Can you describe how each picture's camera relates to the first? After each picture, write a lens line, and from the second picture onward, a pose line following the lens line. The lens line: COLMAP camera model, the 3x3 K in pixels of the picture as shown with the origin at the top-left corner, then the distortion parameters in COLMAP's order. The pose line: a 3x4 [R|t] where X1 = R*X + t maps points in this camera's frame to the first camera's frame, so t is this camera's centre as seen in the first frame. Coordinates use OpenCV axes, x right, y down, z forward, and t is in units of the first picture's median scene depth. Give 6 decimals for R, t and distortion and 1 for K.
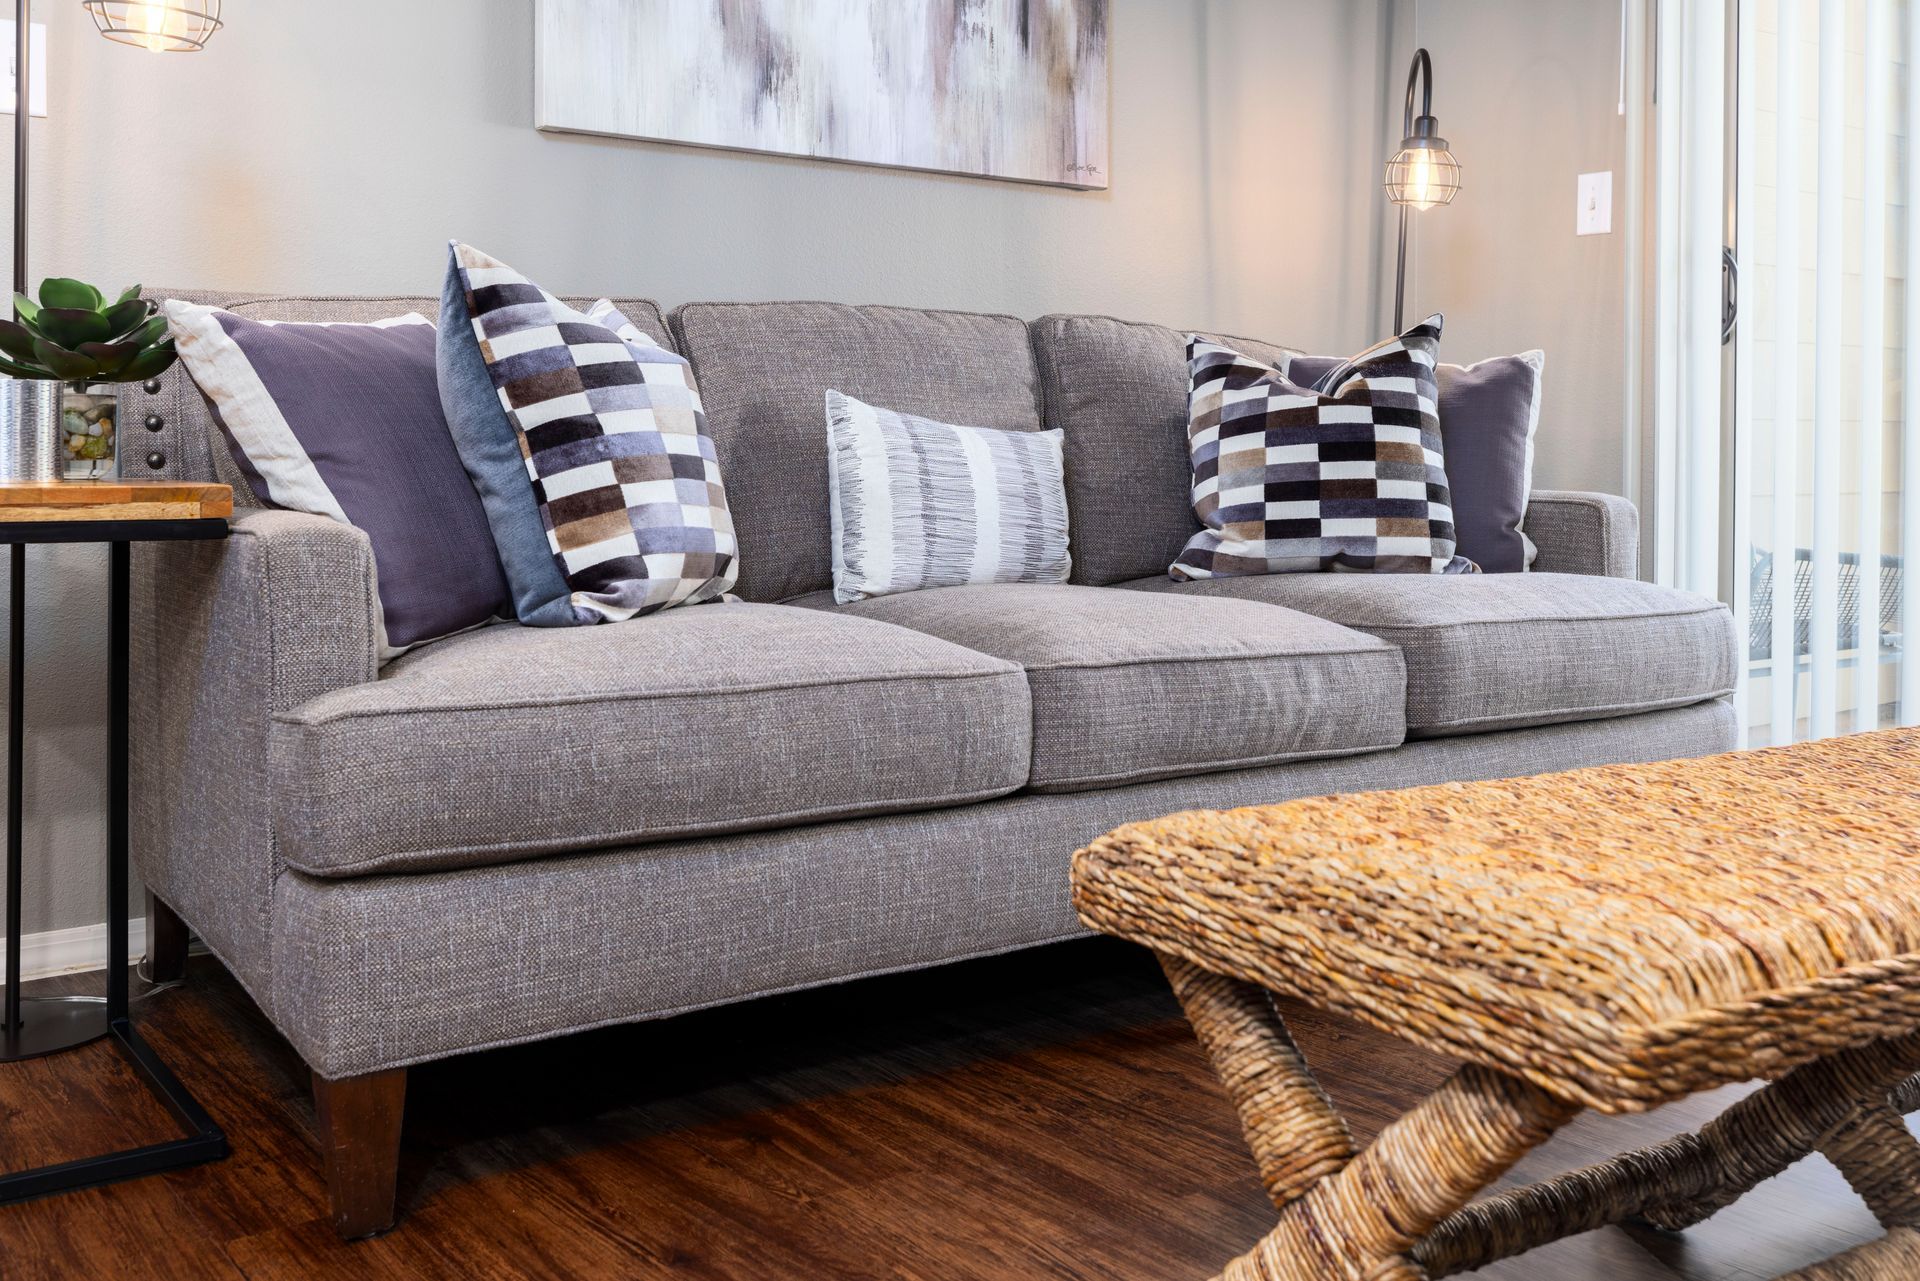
lens RADIAL K [[1868.9, 0, 960.9], [0, 1868.9, 646.9], [0, 0, 1]] dist [0.003310, 0.000000]
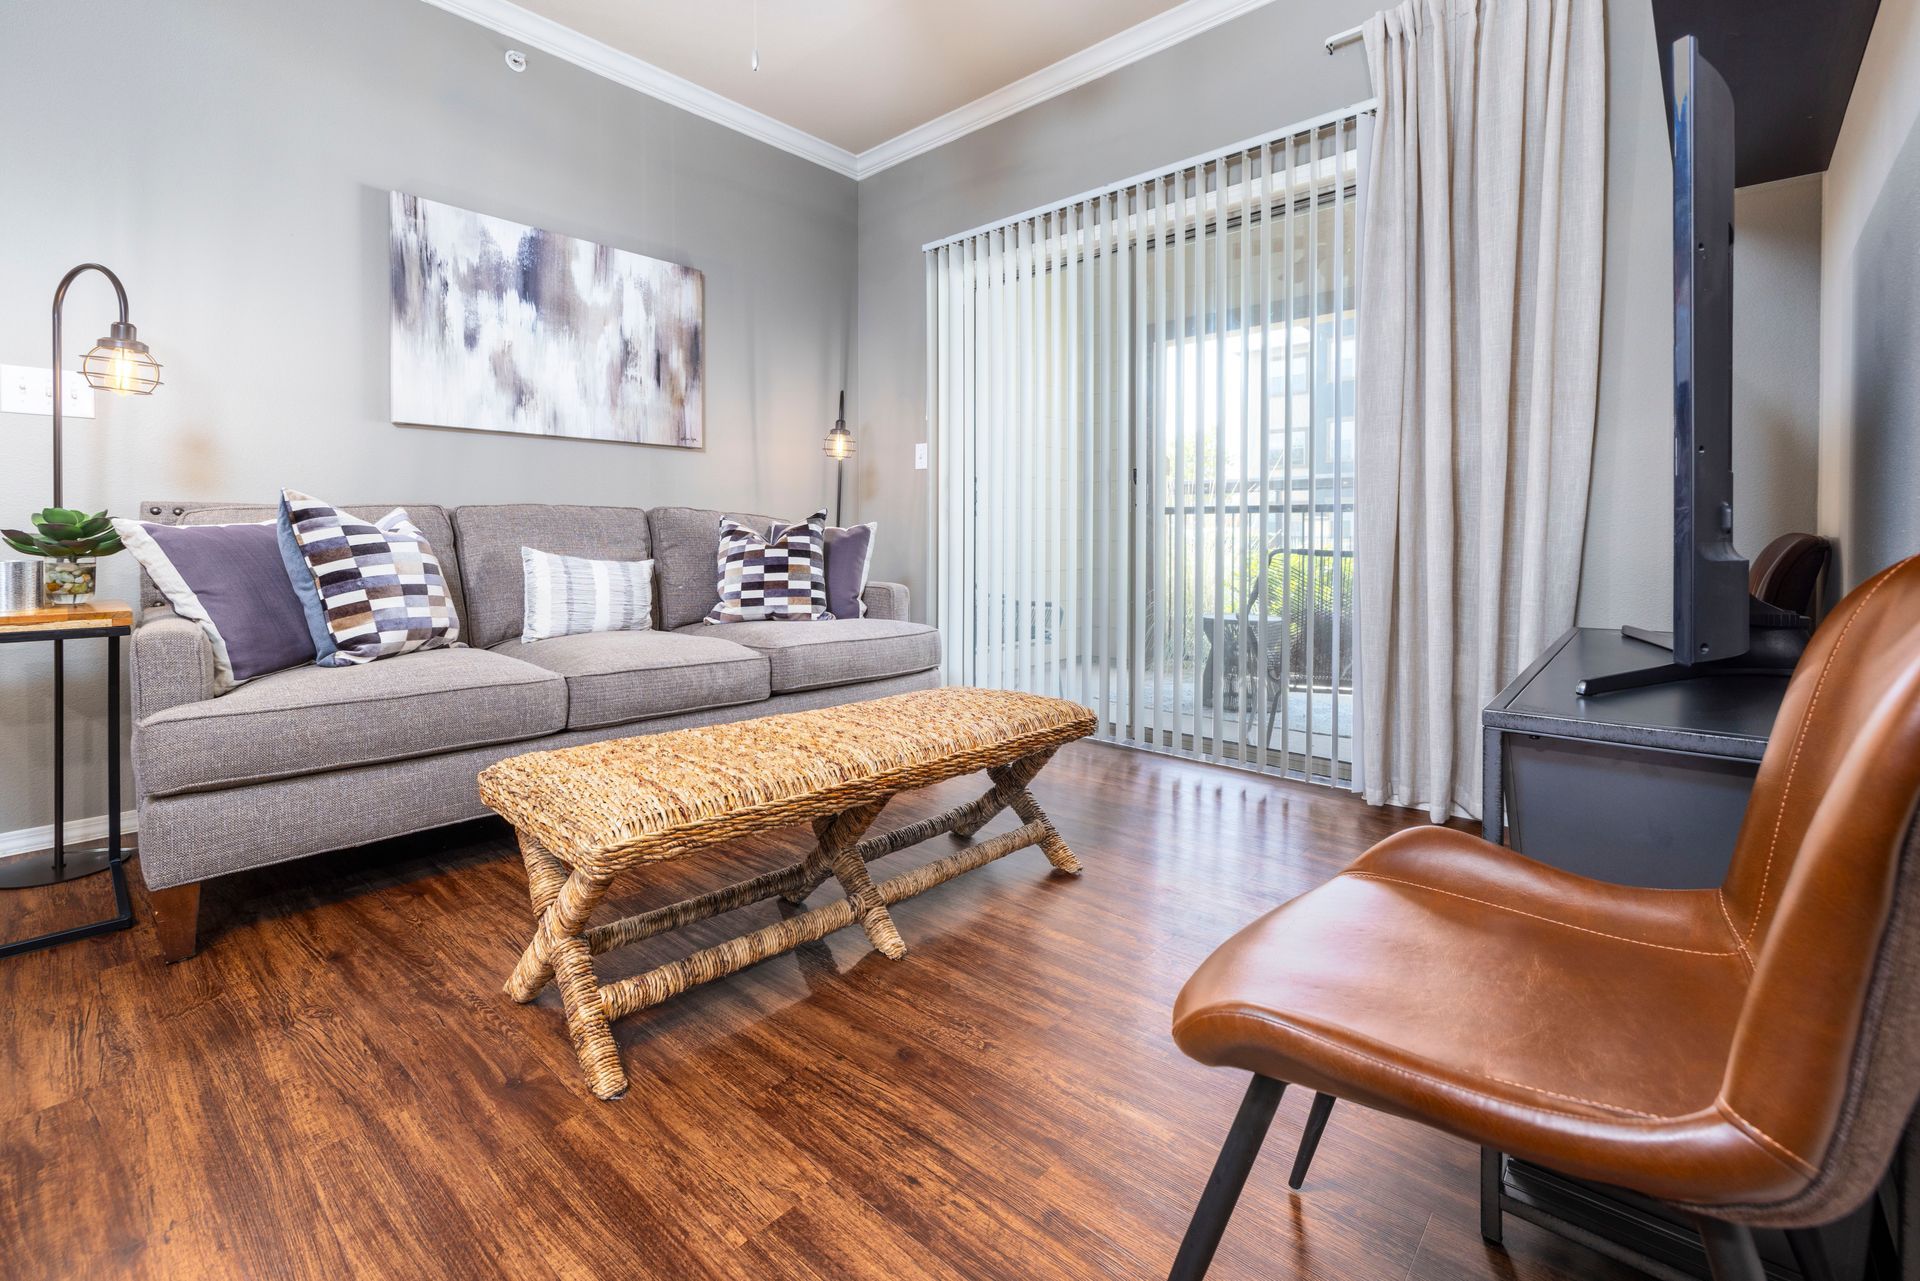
lens RADIAL K [[836.3, 0, 957.7], [0, 836.3, 627.3], [0, 0, 1]] dist [0.002432, 0.000128]
pose [[0.980302, -0.026054, 0.195777, 0.289885], [0.025278, 0.999660, 0.006460, -0.041751], [-0.195878, -0.001384, 0.980627, -0.098638]]
